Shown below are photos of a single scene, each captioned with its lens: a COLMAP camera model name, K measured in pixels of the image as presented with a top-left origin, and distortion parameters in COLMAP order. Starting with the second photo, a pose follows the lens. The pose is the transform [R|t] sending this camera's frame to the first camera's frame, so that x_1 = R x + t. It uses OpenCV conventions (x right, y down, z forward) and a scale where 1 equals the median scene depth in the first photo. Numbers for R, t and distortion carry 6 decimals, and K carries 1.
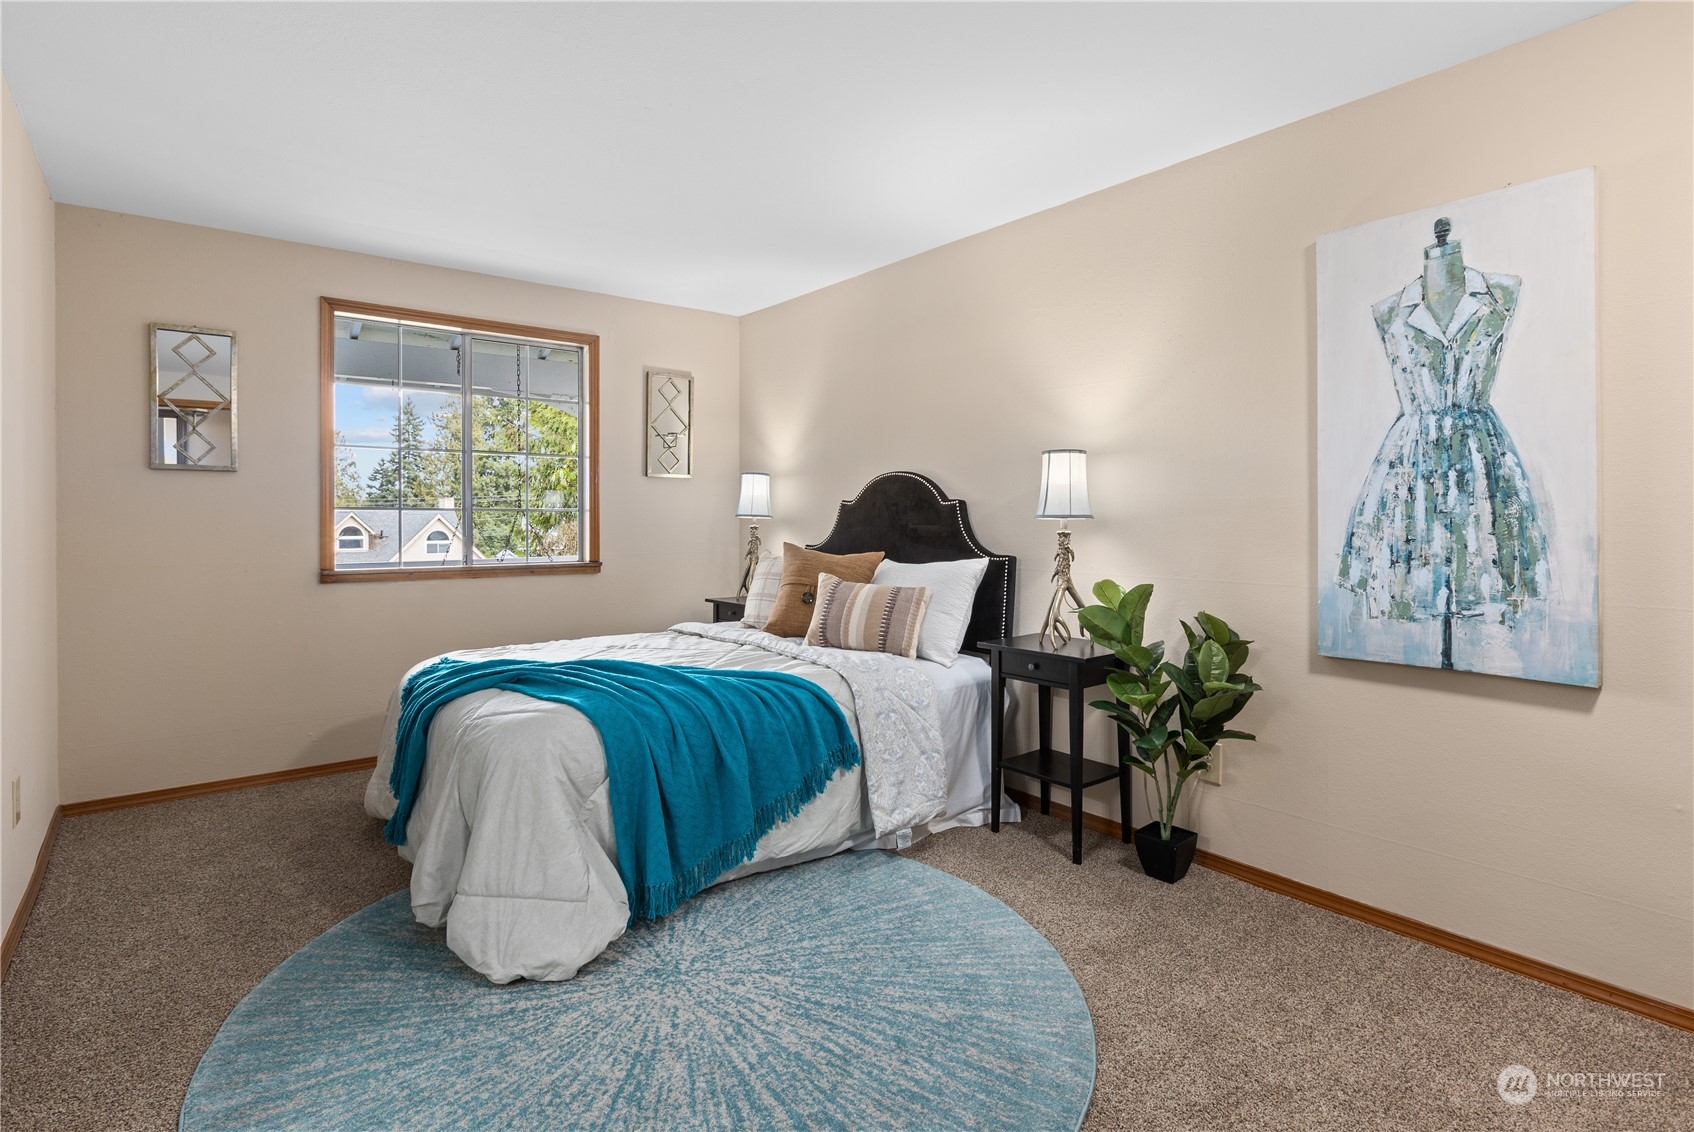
lens RADIAL K [[841.2, 0, 870.4], [0, 841.2, 529.6], [0, 0, 1]] dist [-0.000746, 0.001034]
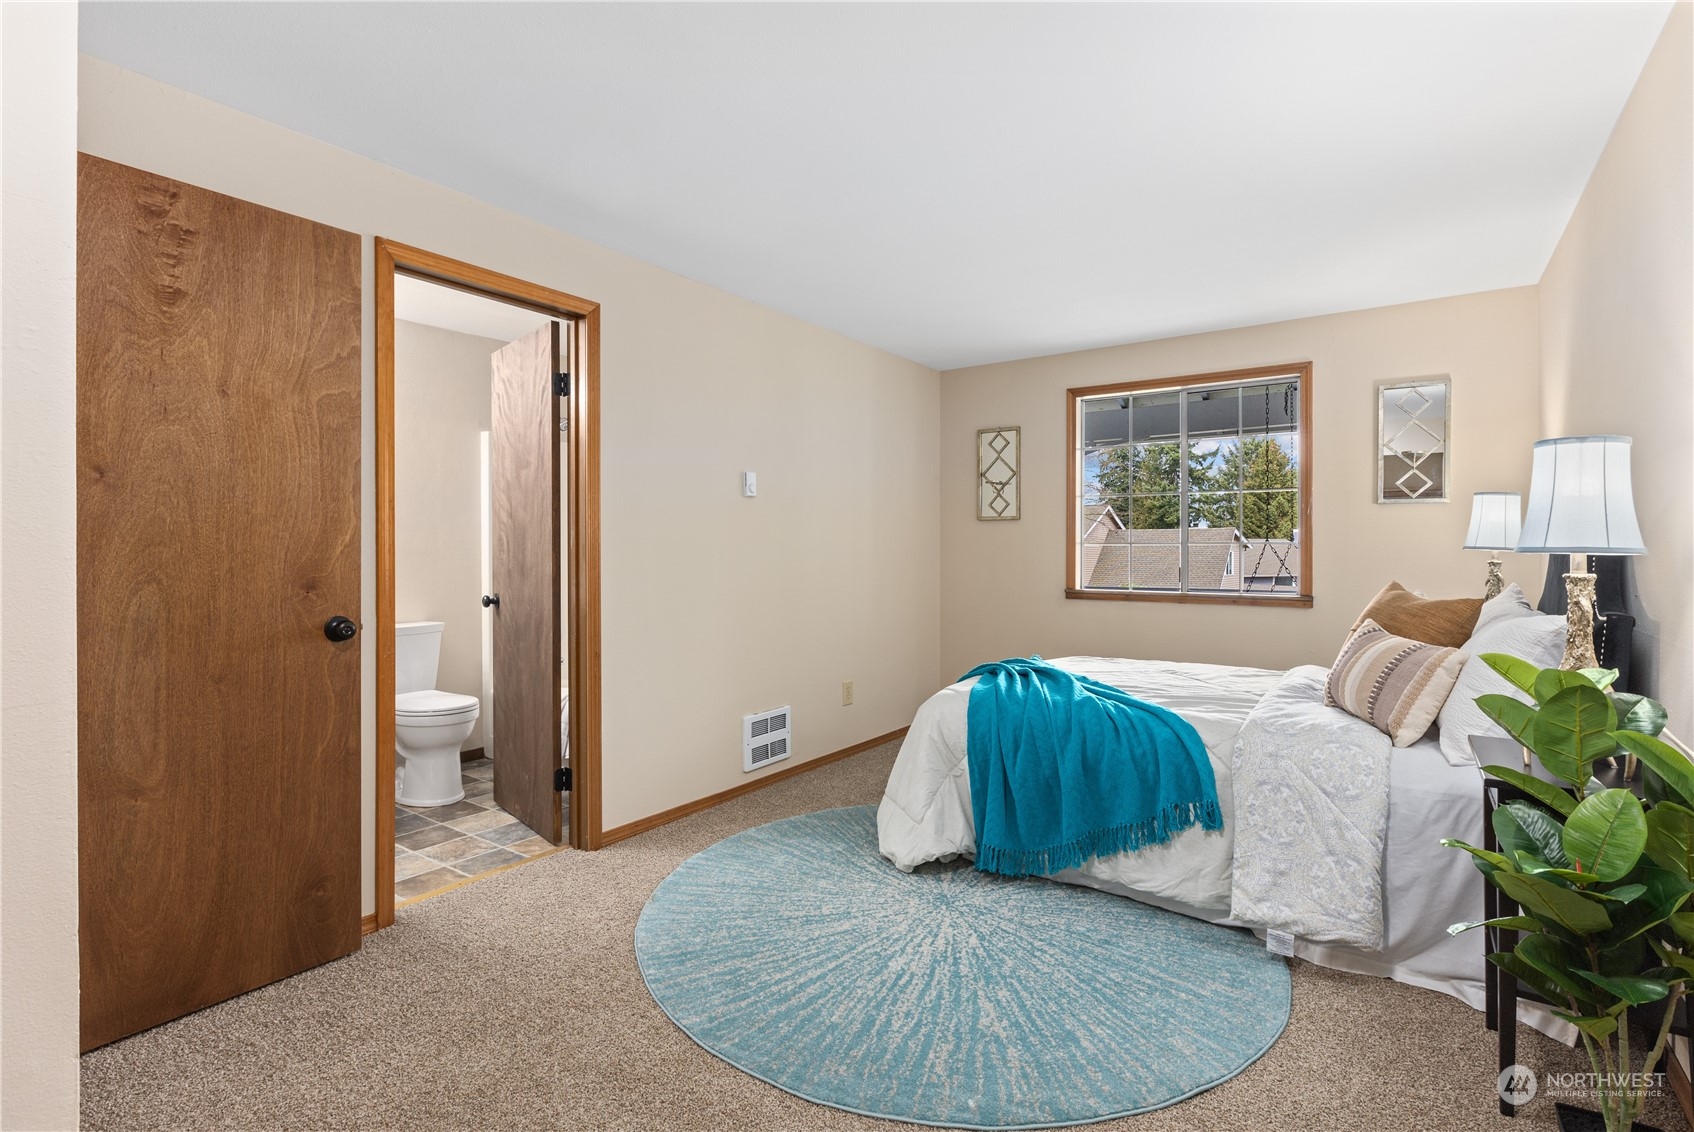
lens RADIAL K [[841.2, 0, 854.5], [0, 841.2, 552.5], [0, 0, 1]] dist [-0.000746, 0.001034]
pose [[0.270733, 0.003043, -0.962650, 1.108766], [-0.014357, 0.999897, -0.000877, -0.009341], [0.962547, 0.014058, 0.270749, 0.577953]]
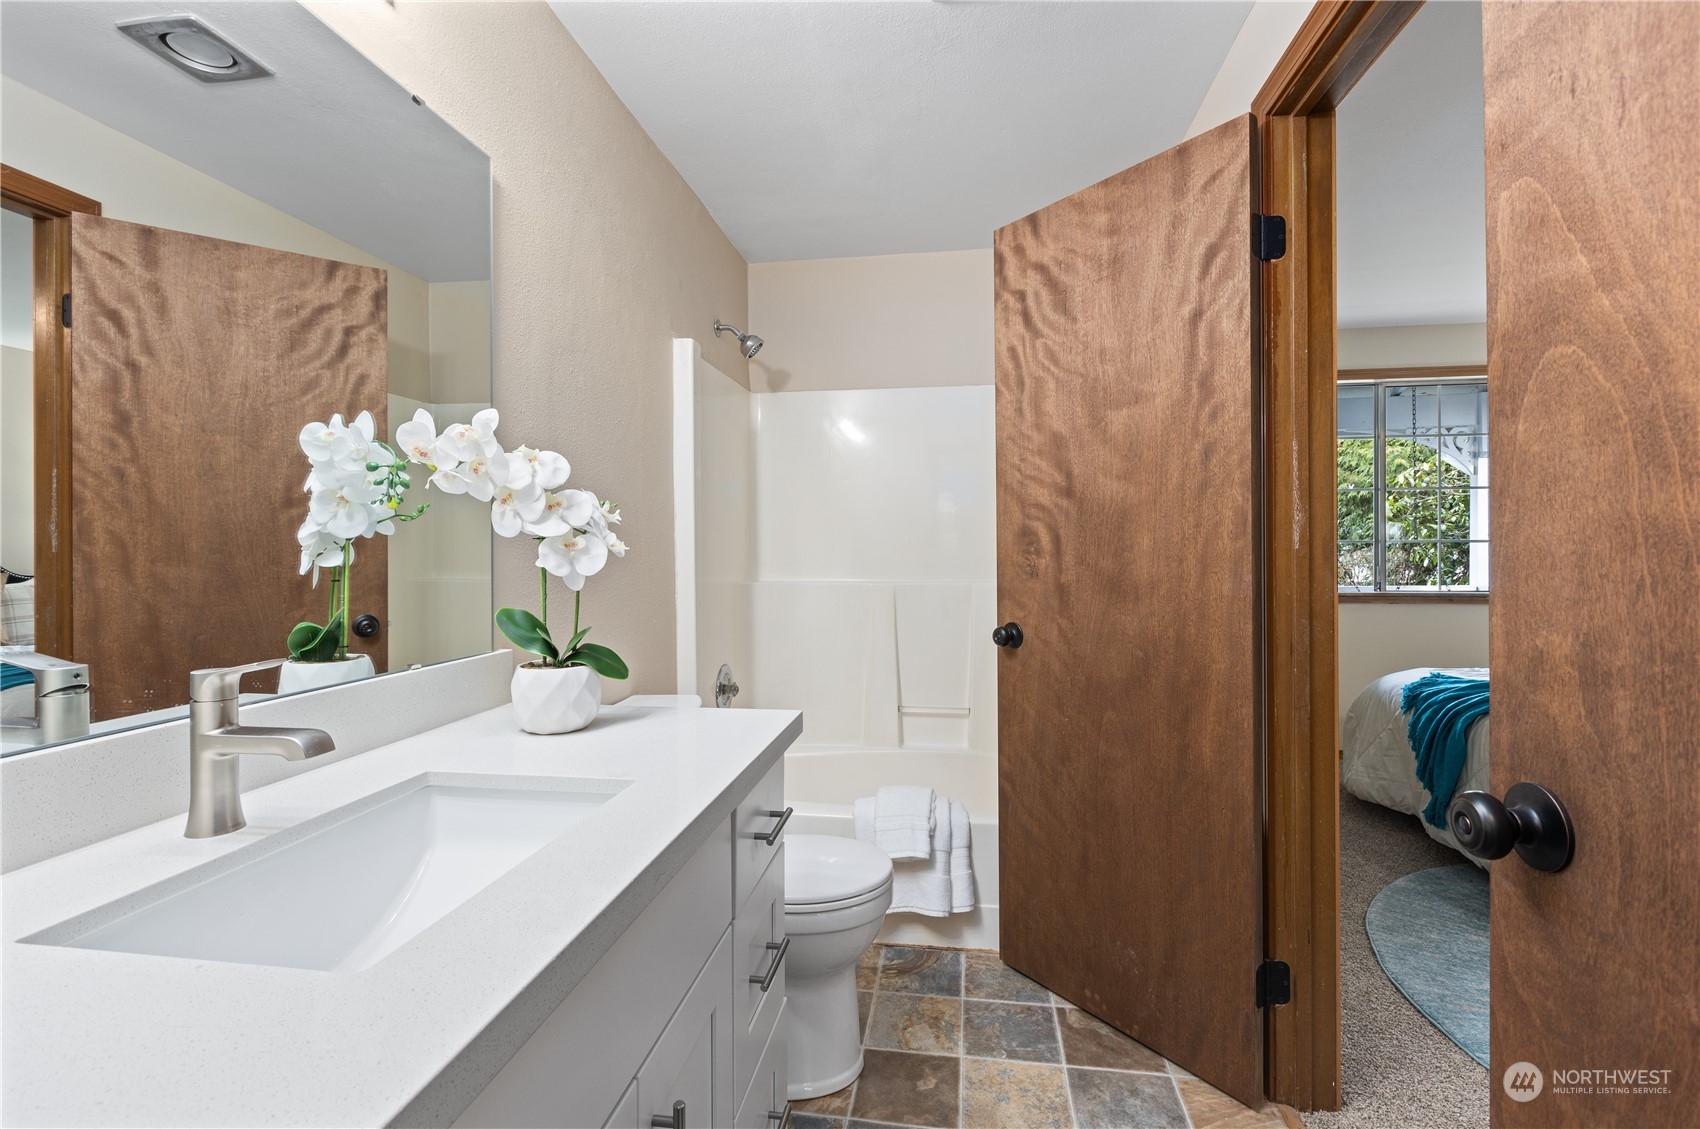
lens RADIAL K [[773.5, 0, 859.9], [0, 773.5, 560.1], [0, 0, 1]] dist [0.002881, -0.002270]
pose [[0.678259, 0.000818, -0.734822, -0.414652], [0.002366, 0.999992, 0.003297, -0.008296], [0.734819, -0.003975, 0.678252, -0.437518]]
